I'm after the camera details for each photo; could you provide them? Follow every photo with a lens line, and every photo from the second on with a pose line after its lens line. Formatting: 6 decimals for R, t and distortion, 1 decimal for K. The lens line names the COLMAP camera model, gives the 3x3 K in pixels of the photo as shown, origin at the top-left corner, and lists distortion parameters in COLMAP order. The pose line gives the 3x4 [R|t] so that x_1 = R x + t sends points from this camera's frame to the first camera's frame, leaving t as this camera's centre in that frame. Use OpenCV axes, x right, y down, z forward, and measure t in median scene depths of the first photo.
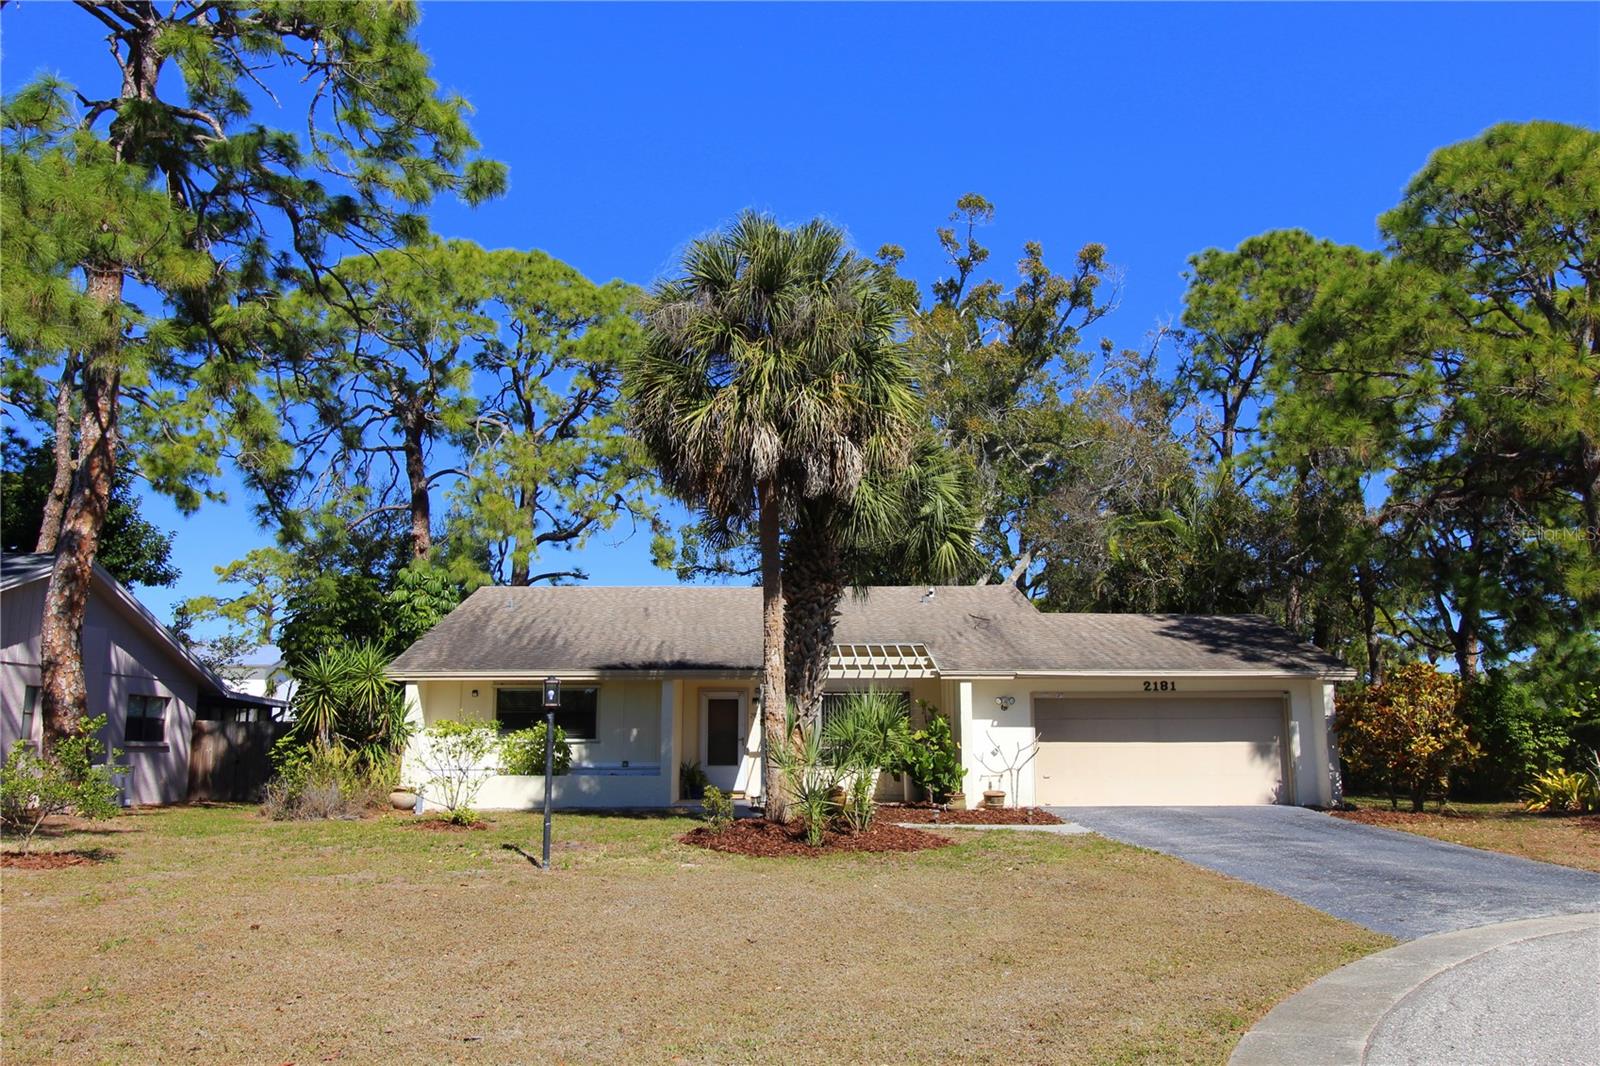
lens RADIAL K [[1281.8, 0, 797.9], [0, 1281.8, 532.6], [0, 0, 1]] dist [0.018942, -0.021912]
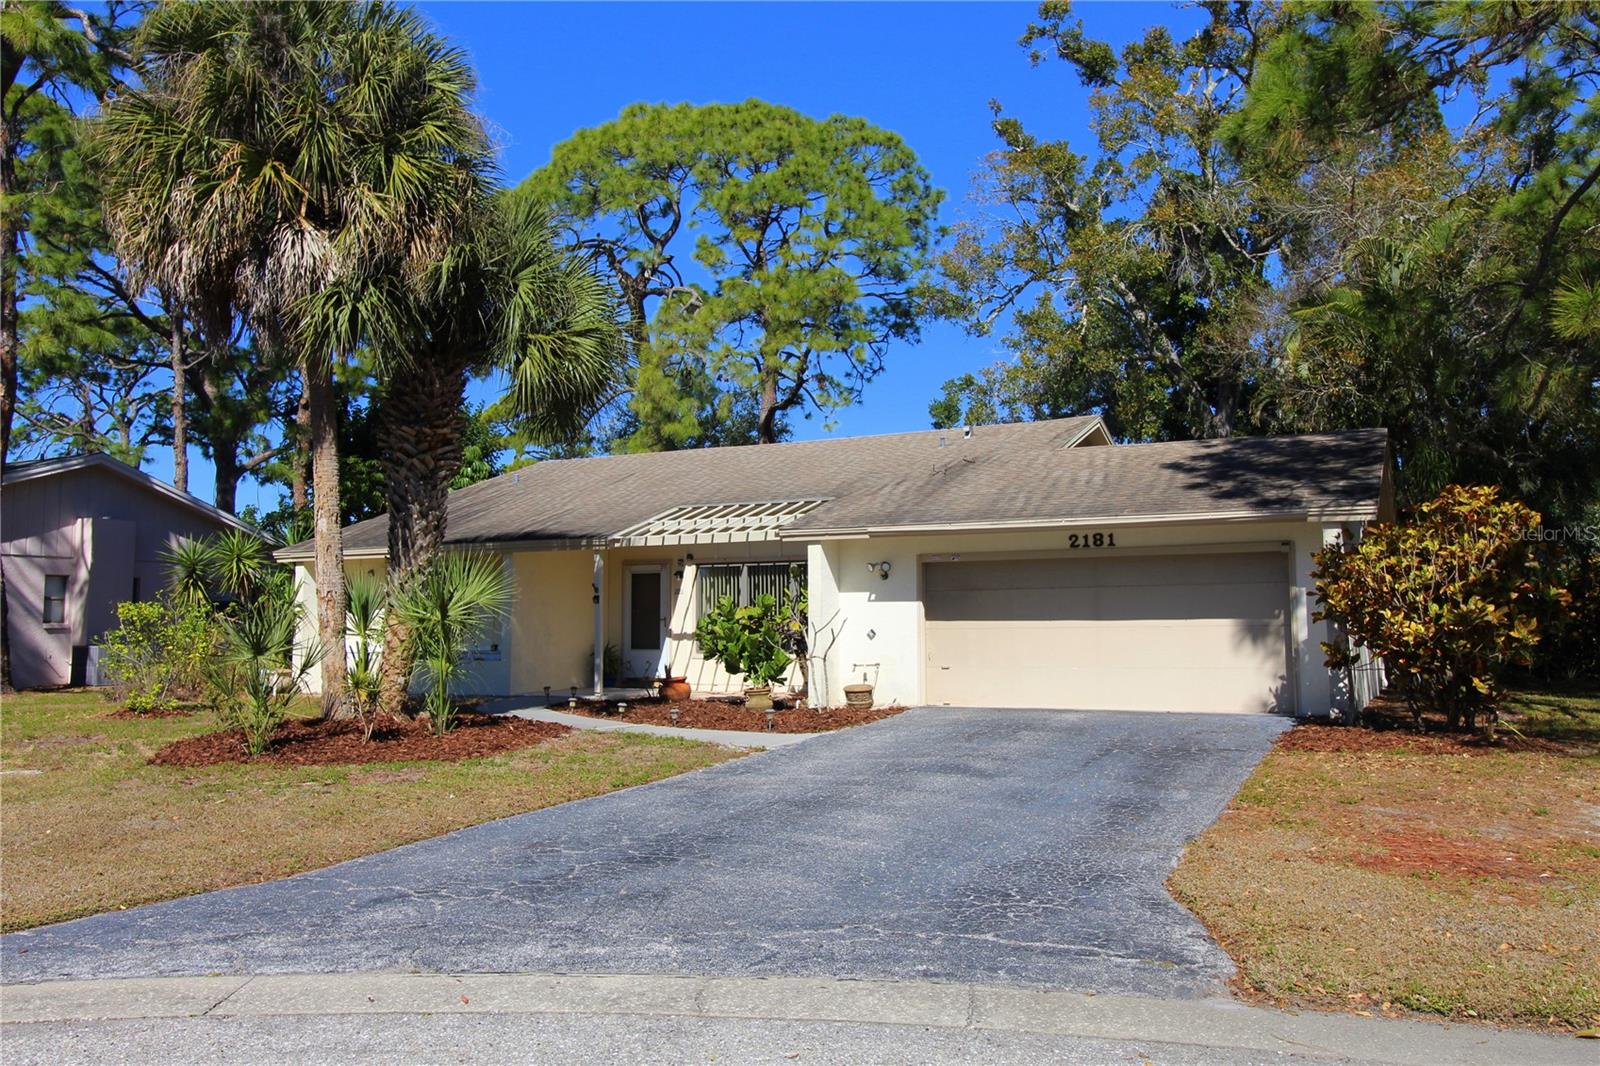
lens RADIAL K [[1281.8, 0, 800.6], [0, 1281.8, 533.6], [0, 0, 1]] dist [0.018942, -0.021912]
pose [[0.877887, -0.036712, -0.477459, 0.477151], [0.080742, 0.994130, 0.072017, 0.053175], [0.472013, -0.101773, 0.875698, 0.317710]]
